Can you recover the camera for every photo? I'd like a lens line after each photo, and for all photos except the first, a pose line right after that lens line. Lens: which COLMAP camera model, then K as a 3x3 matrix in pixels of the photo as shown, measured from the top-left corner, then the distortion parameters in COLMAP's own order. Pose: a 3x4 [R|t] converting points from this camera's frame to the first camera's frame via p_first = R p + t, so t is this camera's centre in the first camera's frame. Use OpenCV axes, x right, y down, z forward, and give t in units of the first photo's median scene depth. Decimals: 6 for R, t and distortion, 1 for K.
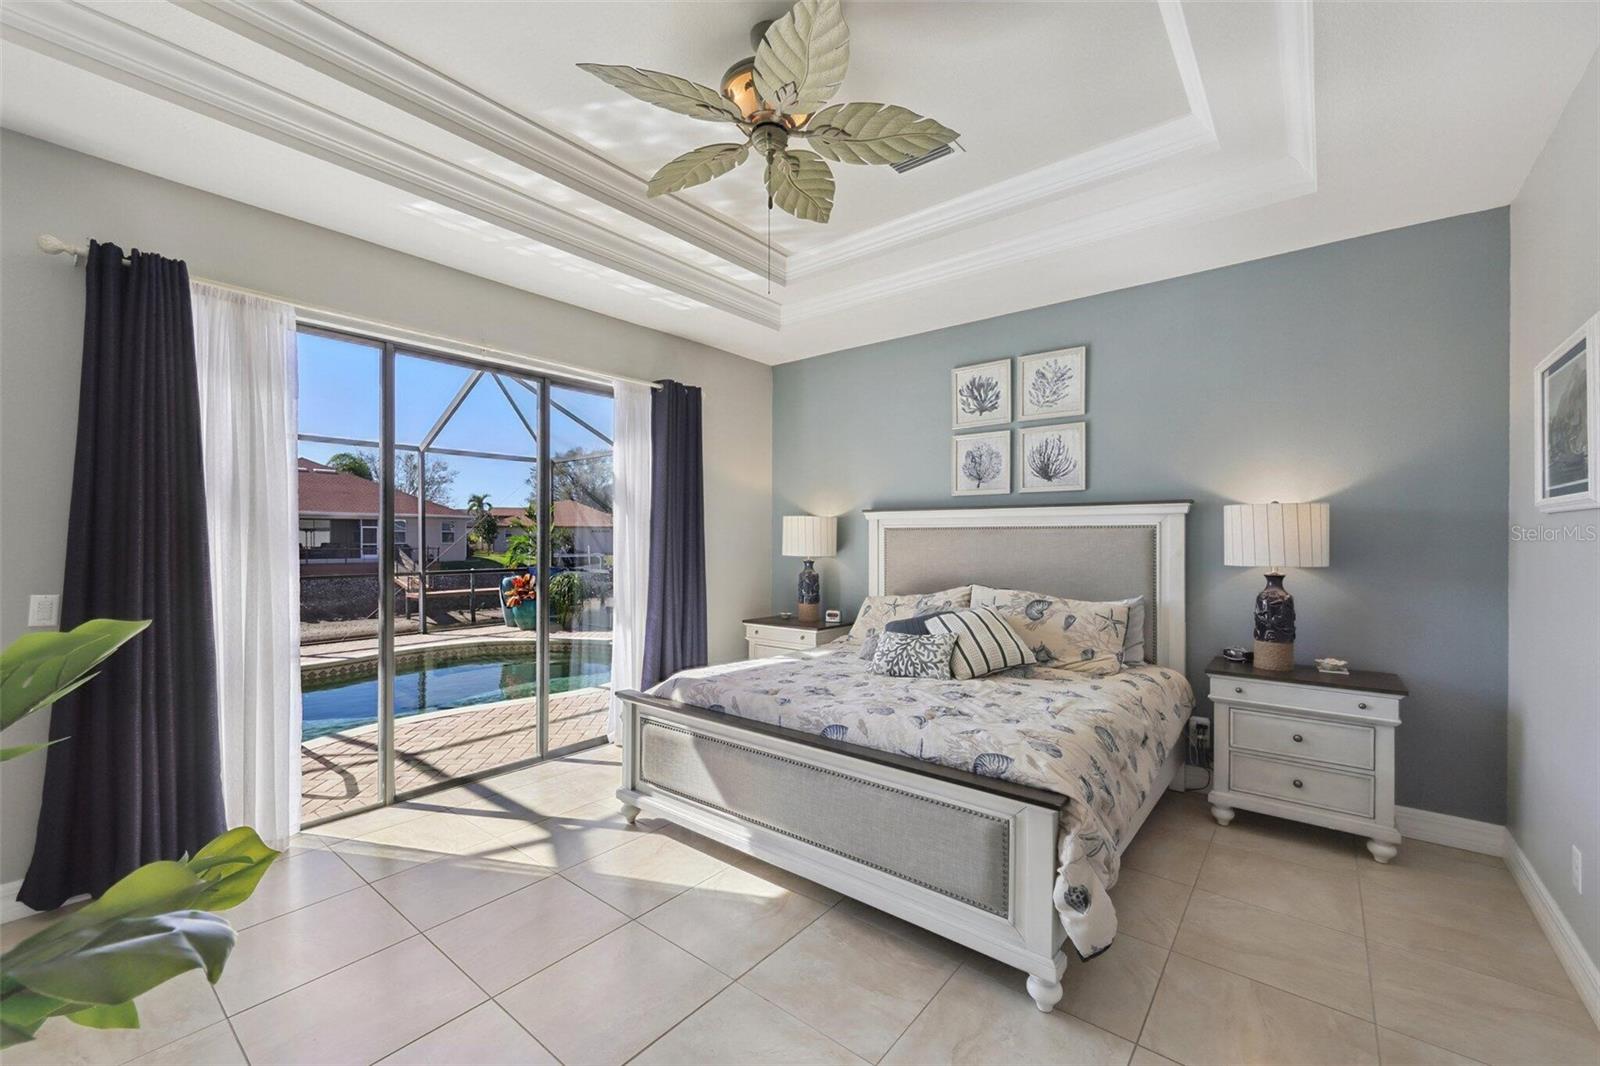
lens RADIAL K [[644.4, 0, 802.4], [0, 644.4, 536.0], [0, 0, 1]] dist [0.003328, 0.000255]
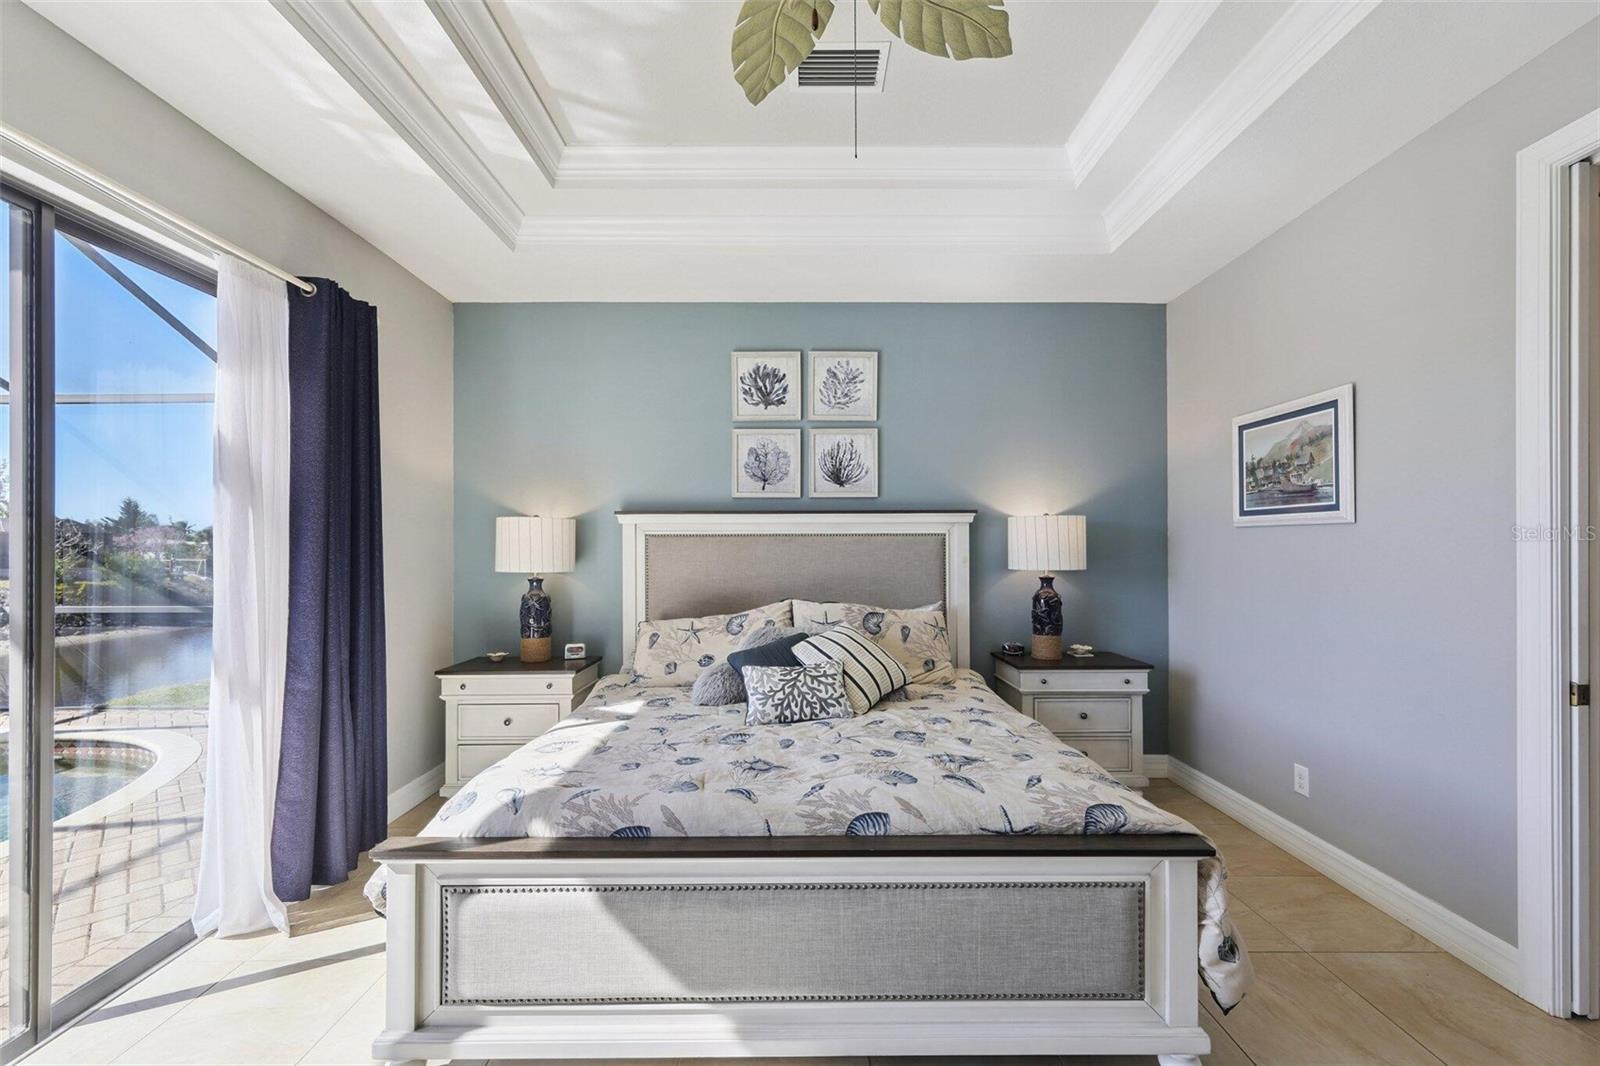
lens RADIAL K [[644.4, 0, 799.6], [0, 644.4, 542.0], [0, 0, 1]] dist [0.003328, 0.000255]
pose [[0.777913, -0.000549, 0.628371, -0.335680], [0.002266, 0.999996, -0.001932, -0.001494], [-0.628368, 0.002926, 0.777911, 0.374794]]
